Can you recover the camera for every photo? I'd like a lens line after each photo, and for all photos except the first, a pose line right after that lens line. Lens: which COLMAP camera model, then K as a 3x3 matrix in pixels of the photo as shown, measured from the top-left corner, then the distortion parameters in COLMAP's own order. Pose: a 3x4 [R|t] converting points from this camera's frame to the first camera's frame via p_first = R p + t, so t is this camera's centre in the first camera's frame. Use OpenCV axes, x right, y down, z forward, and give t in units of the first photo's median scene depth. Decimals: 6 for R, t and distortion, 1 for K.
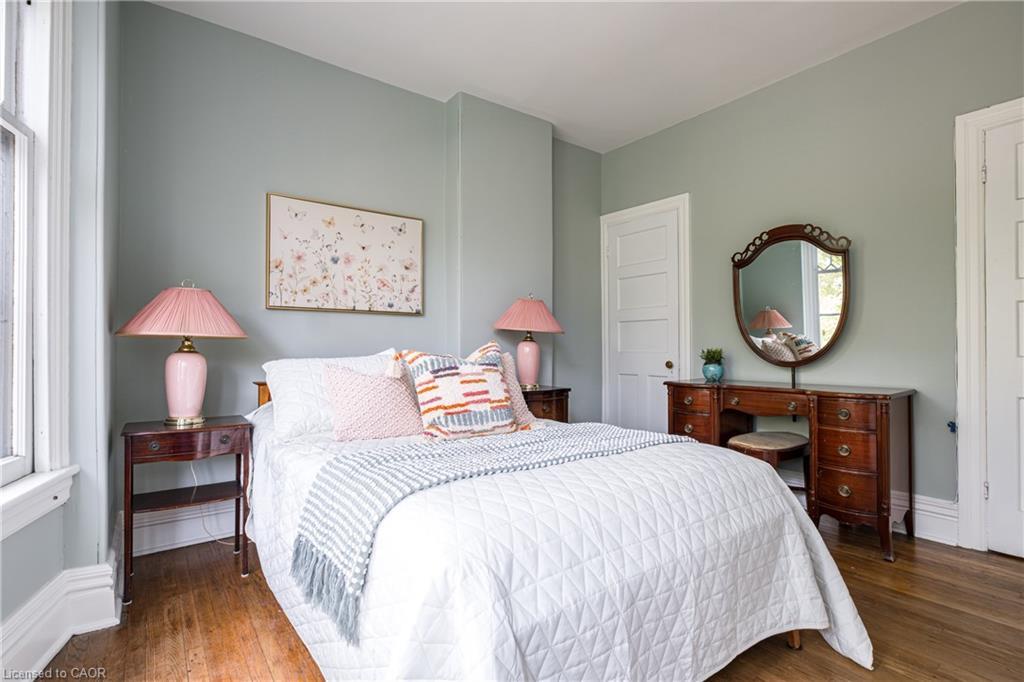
lens RADIAL K [[501.7, 0, 513.3], [0, 501.7, 344.1], [0, 0, 1]] dist [-0.000173, 0.000010]
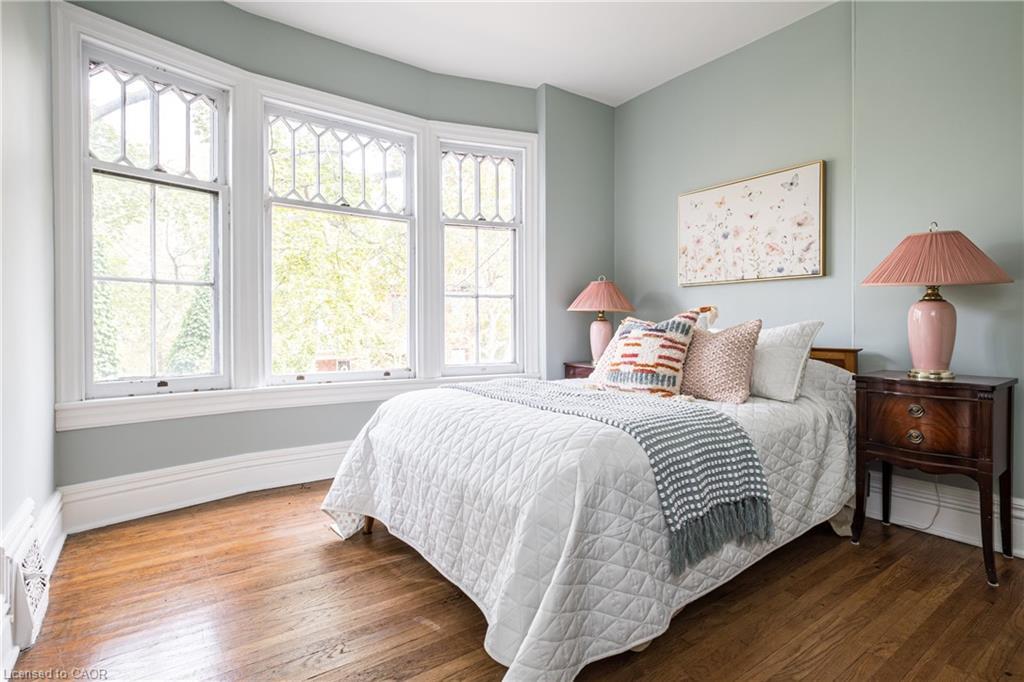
lens RADIAL K [[501.7, 0, 512.2], [0, 501.7, 332.4], [0, 0, 1]] dist [-0.000173, 0.000010]
pose [[-0.020081, 0.013280, -0.999710, 0.743609], [0.010299, 0.999861, 0.013075, 0.022754], [0.999745, -0.010034, -0.020215, 0.561104]]
